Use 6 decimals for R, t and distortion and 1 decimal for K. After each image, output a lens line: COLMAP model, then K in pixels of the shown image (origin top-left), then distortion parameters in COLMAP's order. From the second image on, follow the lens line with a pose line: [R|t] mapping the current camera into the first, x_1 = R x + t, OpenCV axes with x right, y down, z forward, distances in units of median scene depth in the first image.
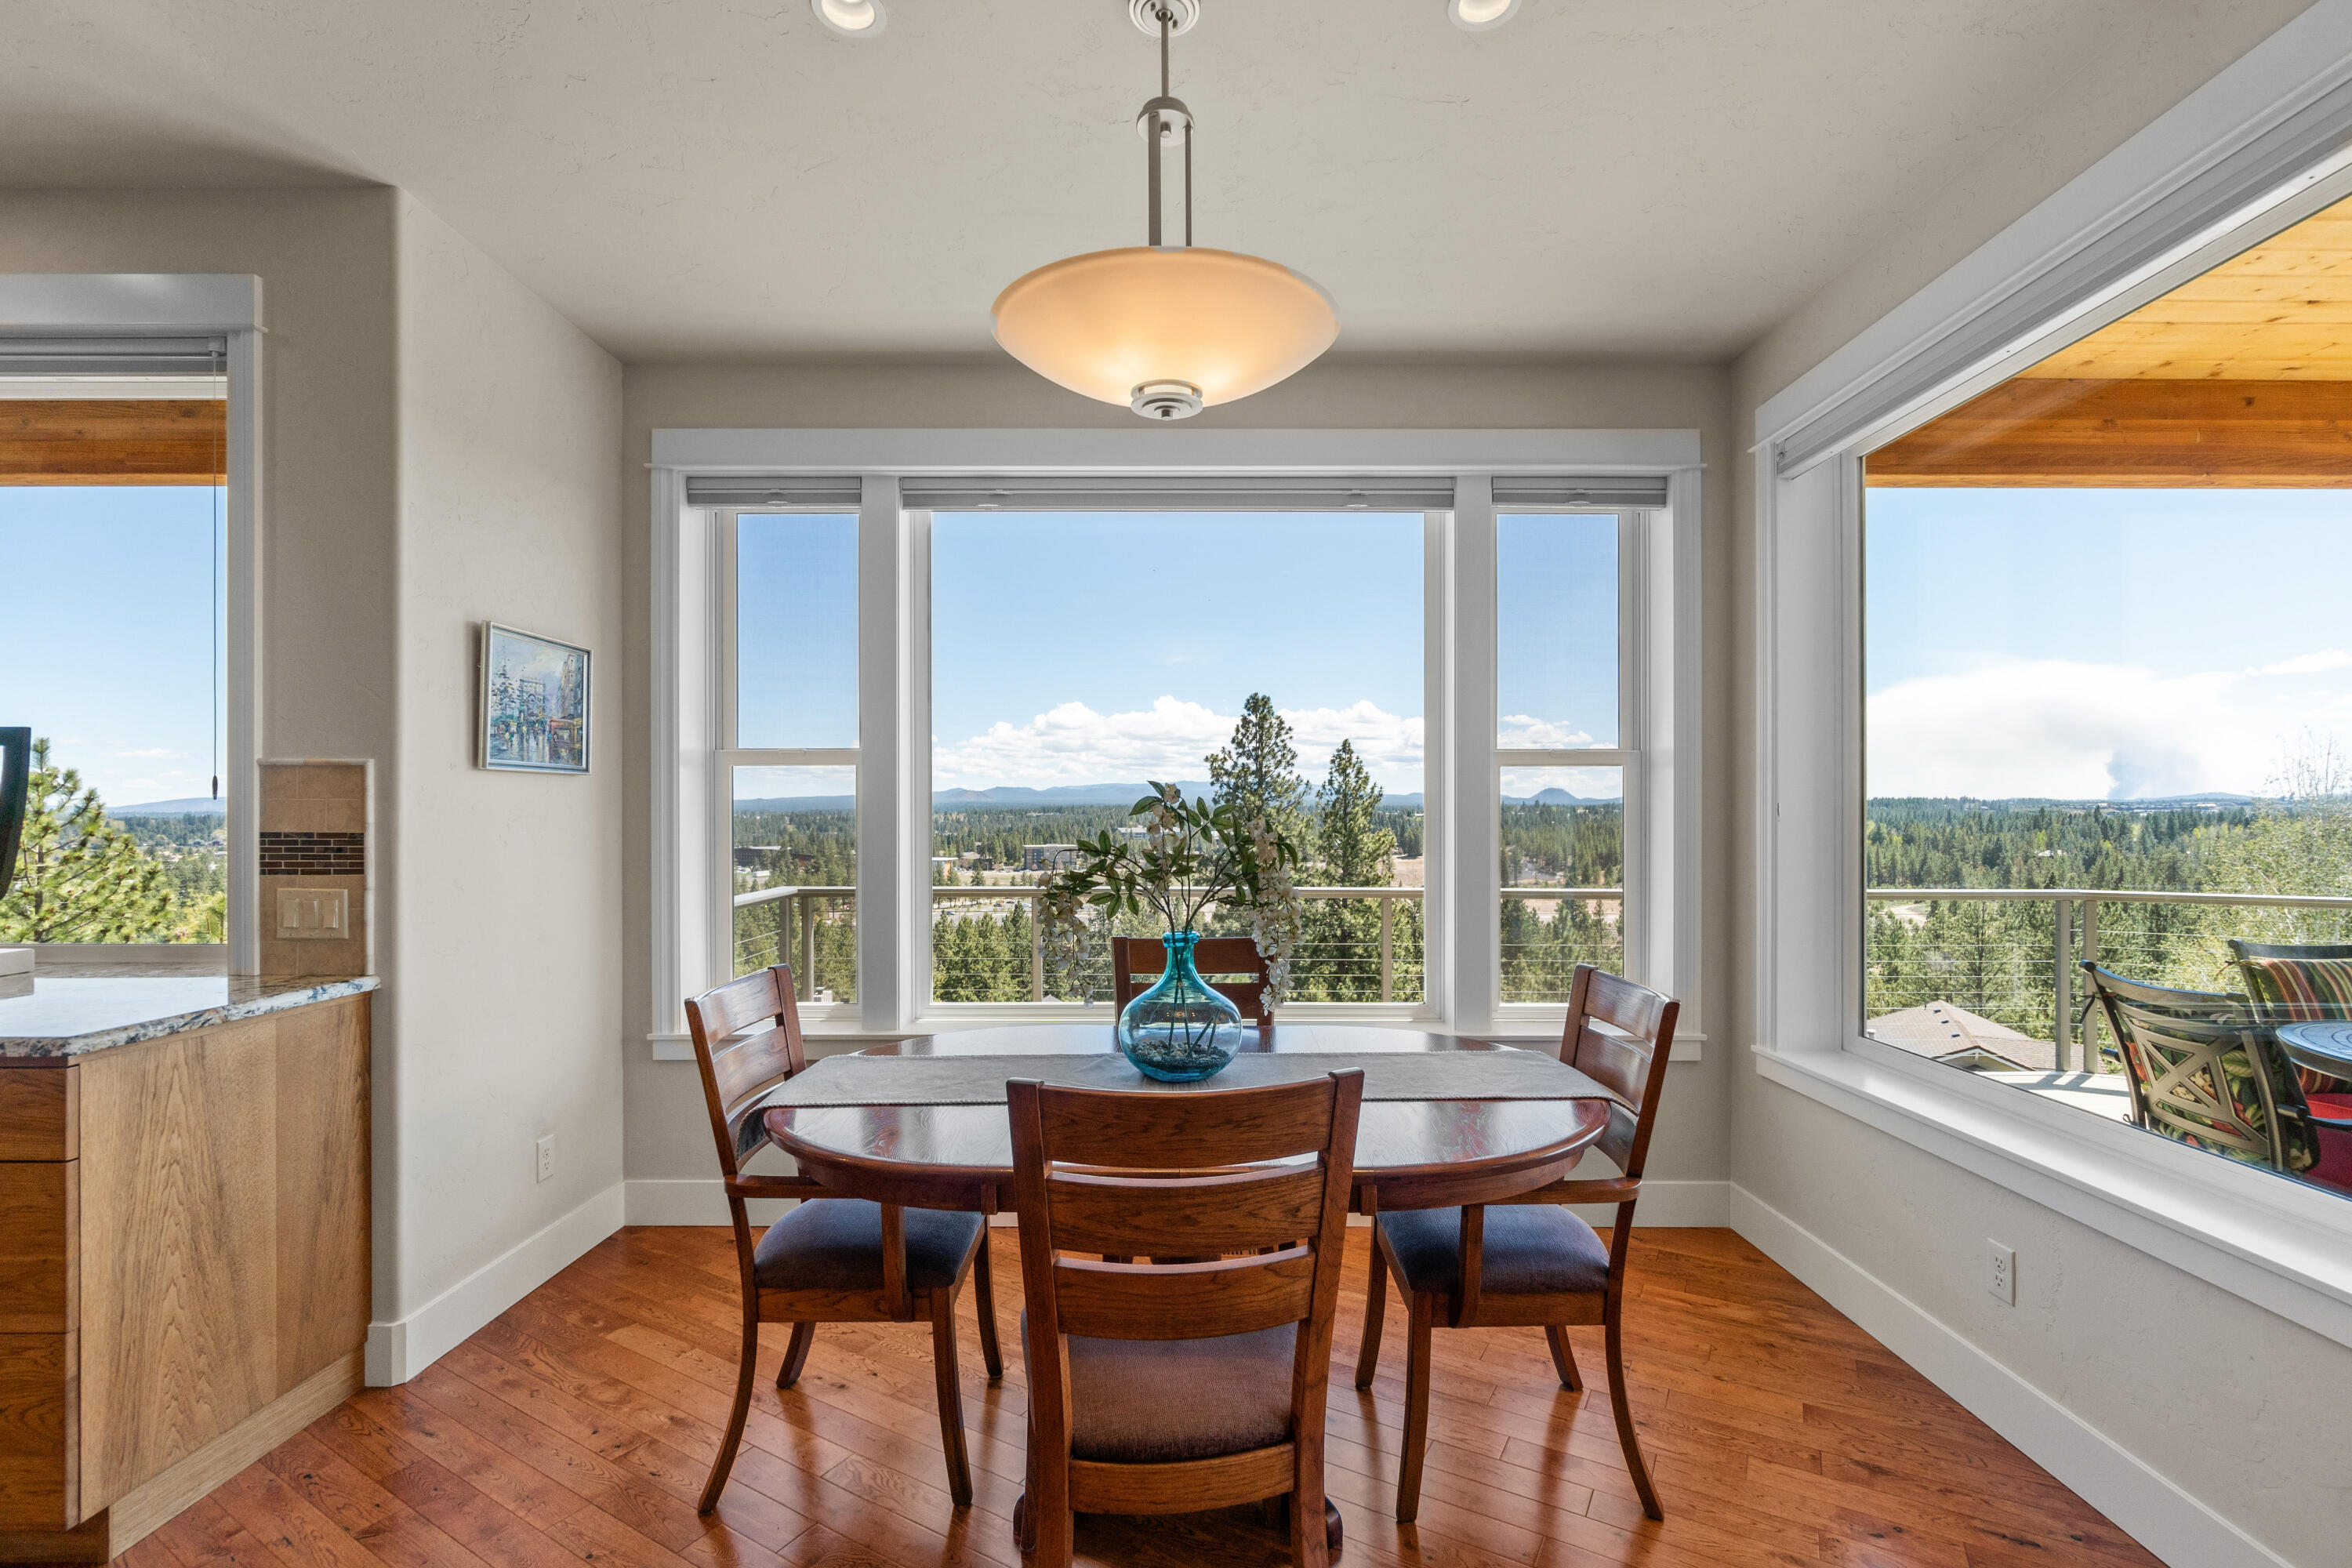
lens RADIAL K [[1023.1, 0, 1184.2], [0, 1023.1, 817.7], [0, 0, 1]] dist [0.000140, 0.000217]
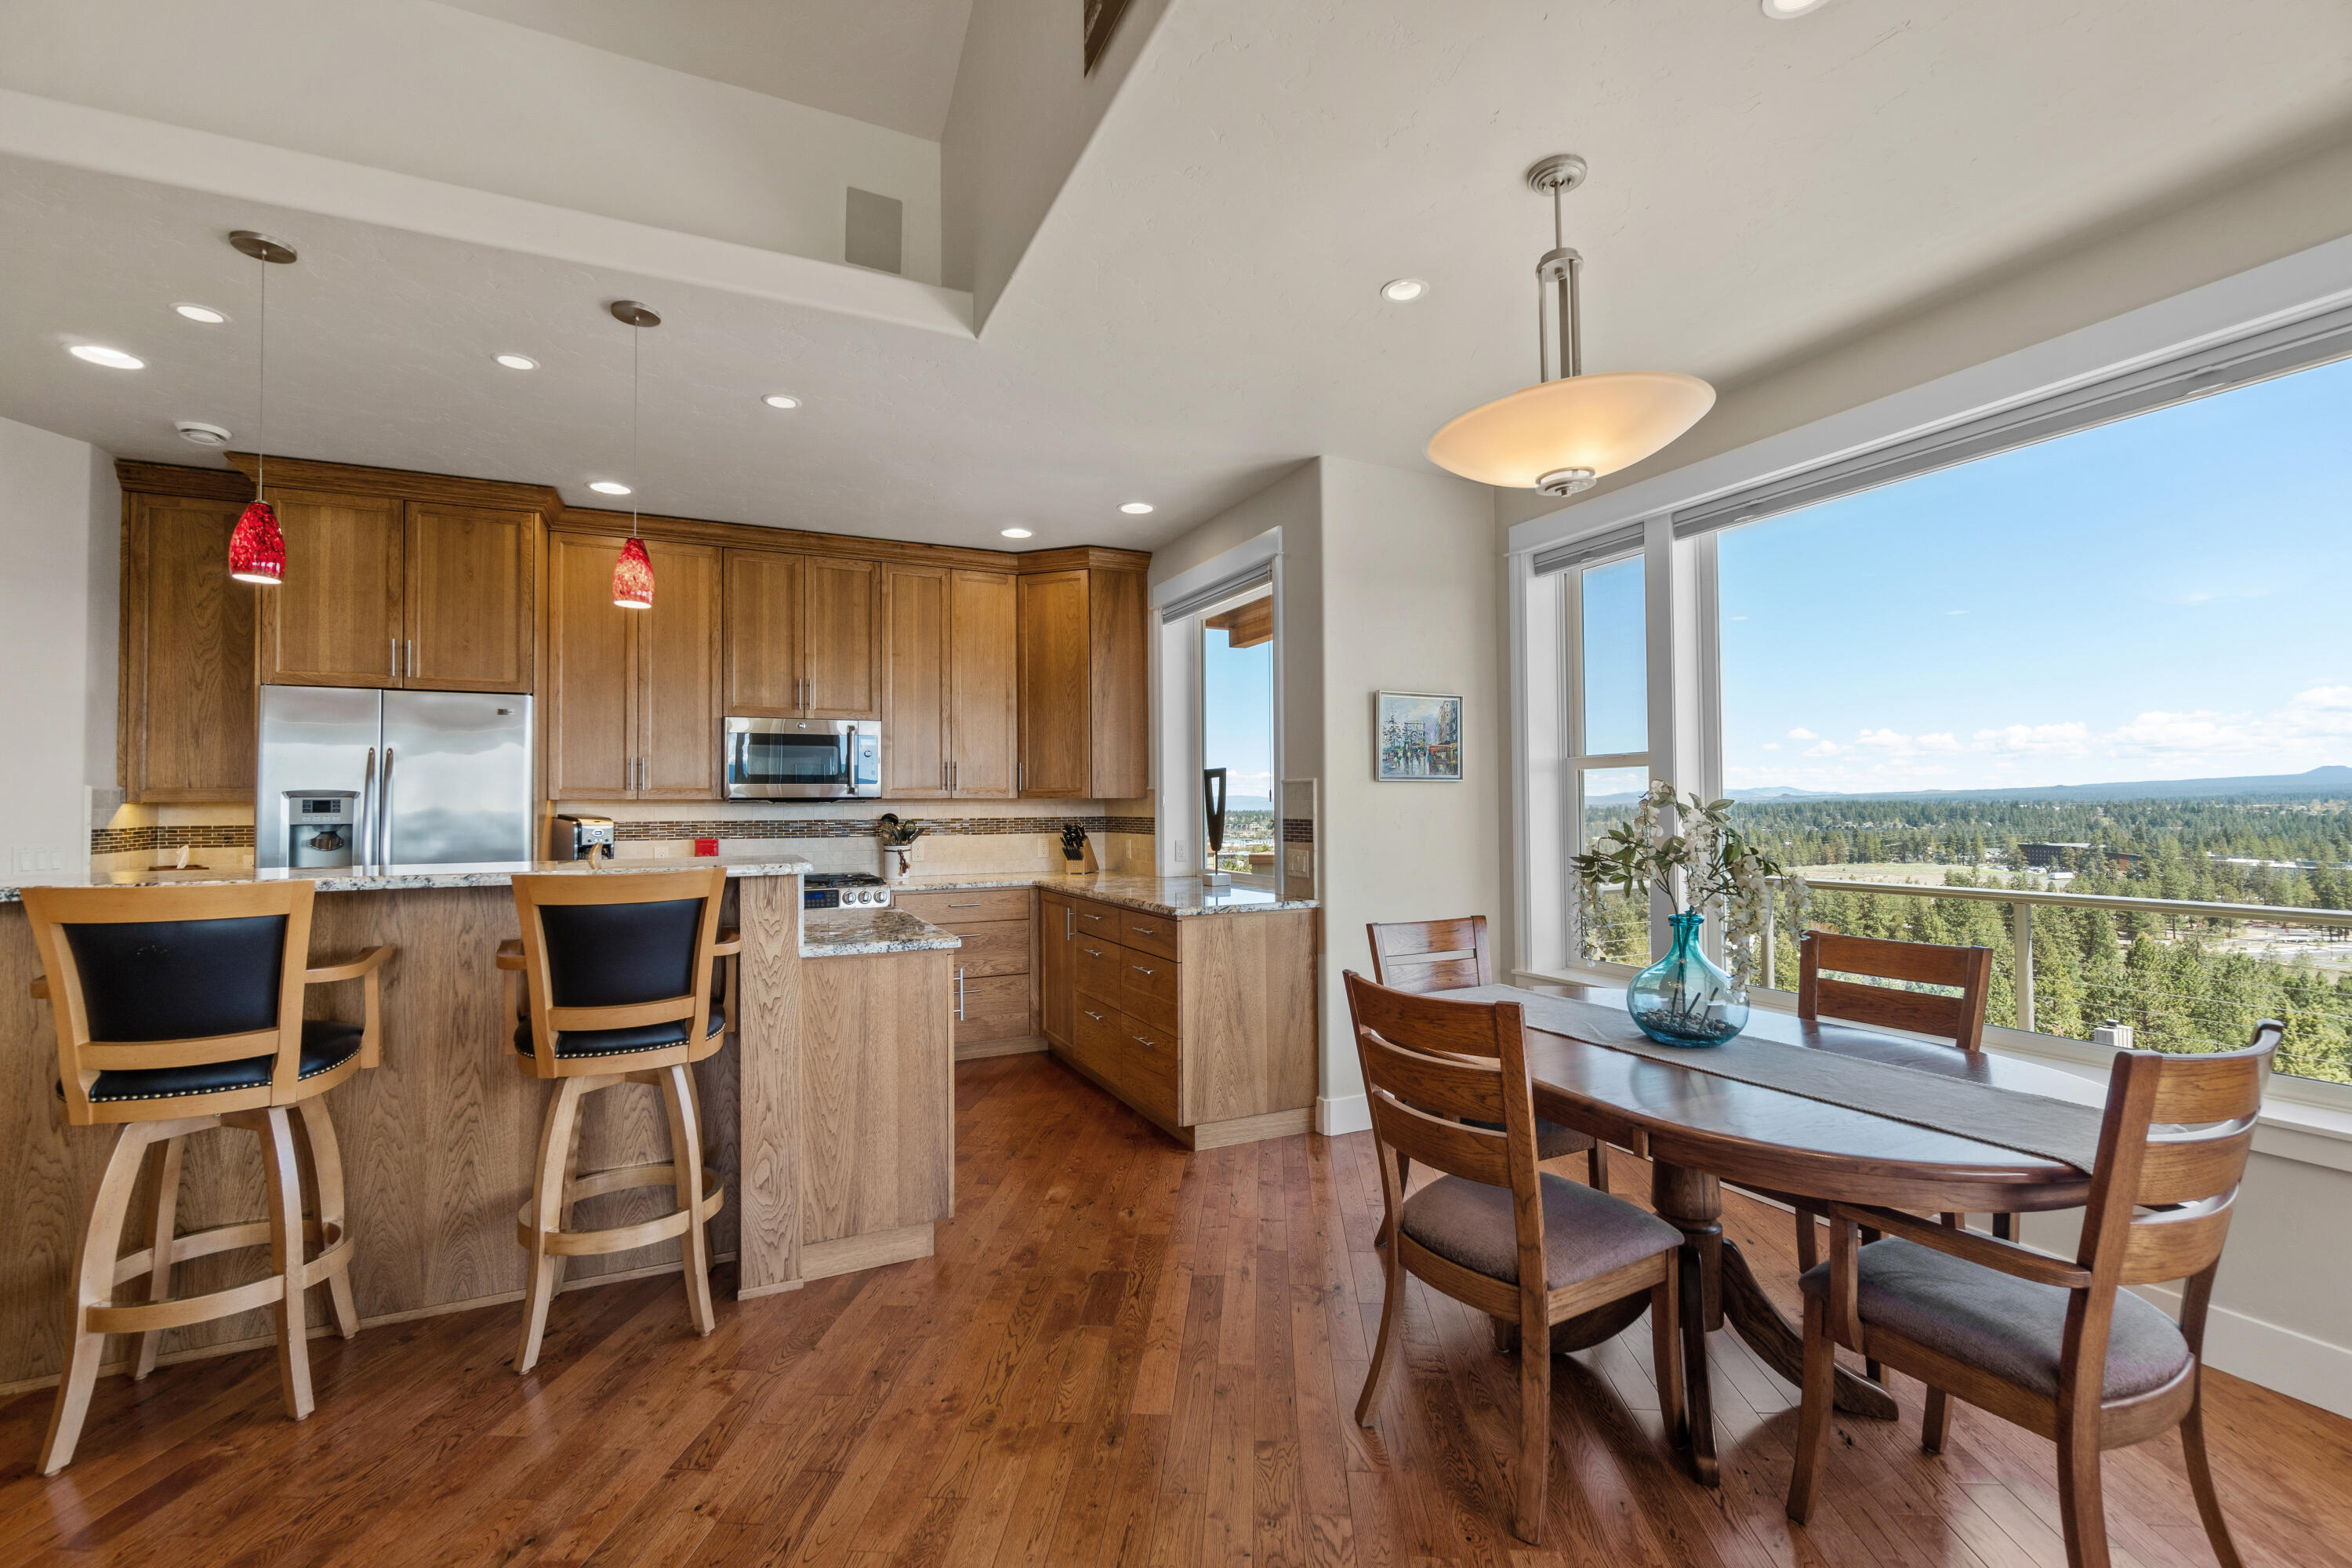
lens RADIAL K [[1010.2, 0, 1190.1], [0, 1010.2, 793.1], [0, 0, 1]] dist [-0.005689, 0.000571]
pose [[0.439624, -0.016059, -0.898039, 0.629097], [0.001986, 0.999855, -0.016908, -0.001793], [0.898180, 0.005650, 0.439592, 0.025952]]
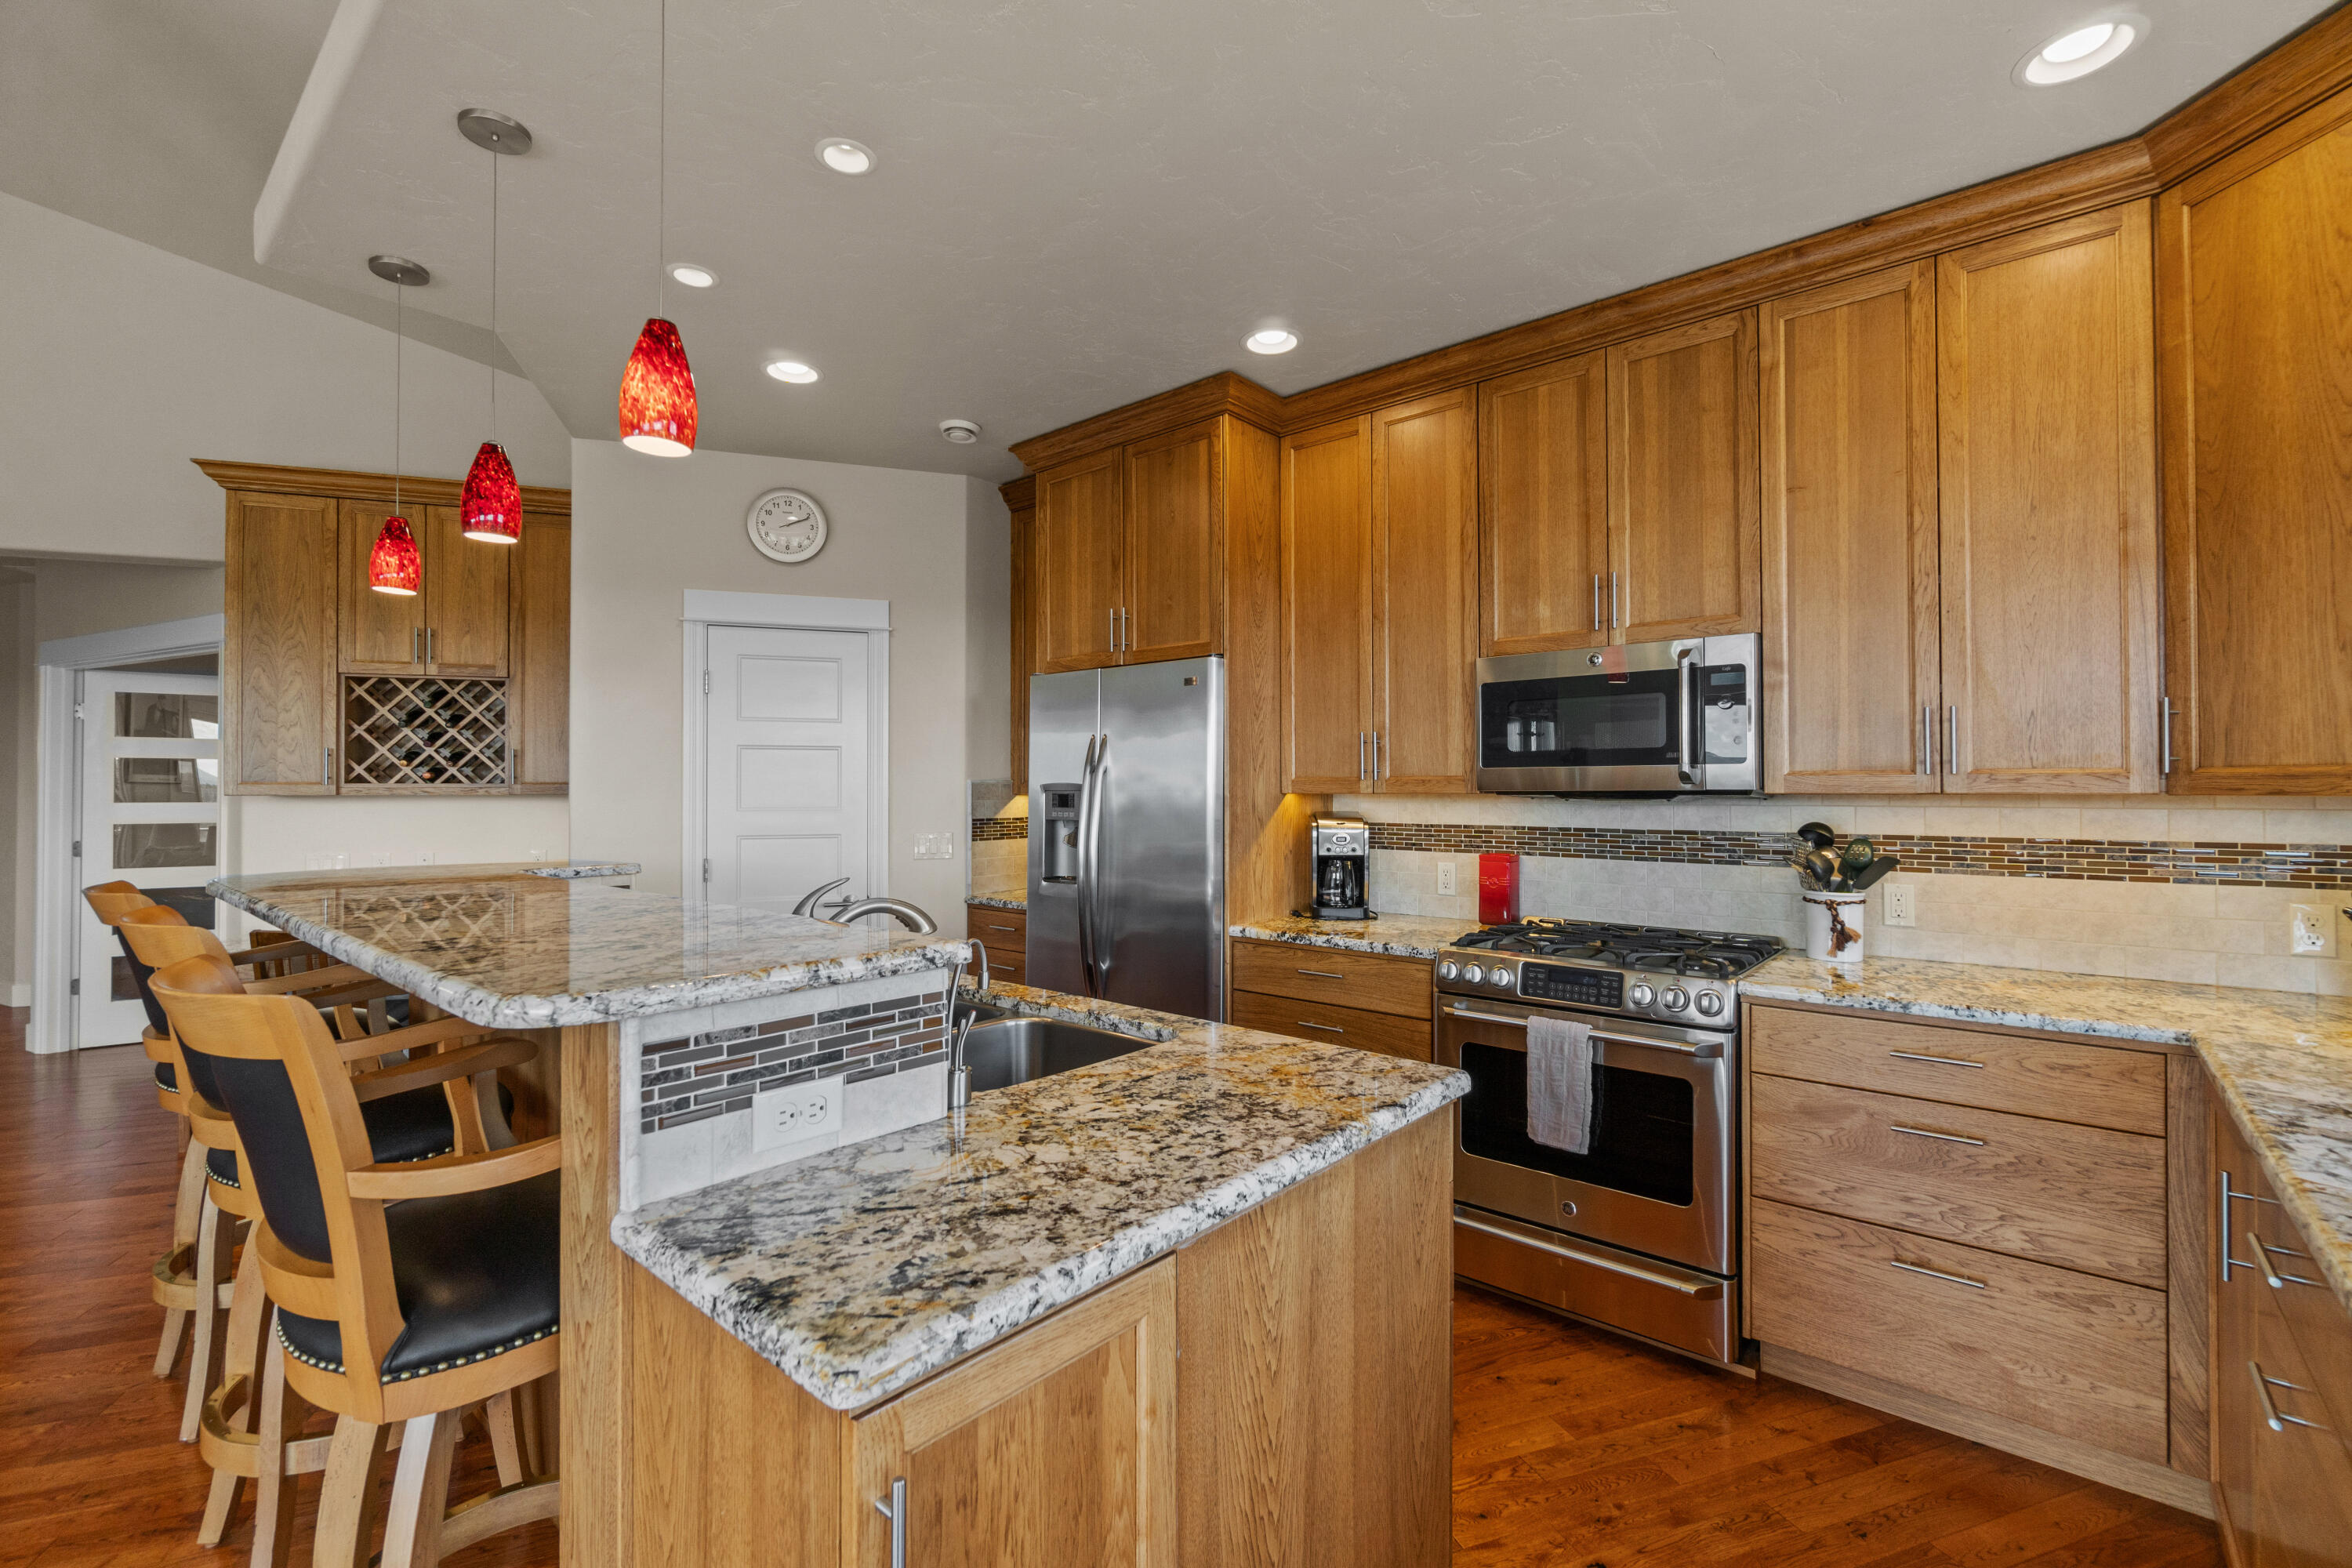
lens RADIAL K [[1004.1, 0, 1192.6], [0, 1004.1, 780.0], [0, 0, 1]] dist [-0.002845, 0.000263]
pose [[-0.642819, -0.009460, -0.765960, -0.387637], [-0.004139, 0.999952, -0.008876, -0.028624], [0.766007, -0.002535, -0.642827, 0.576414]]
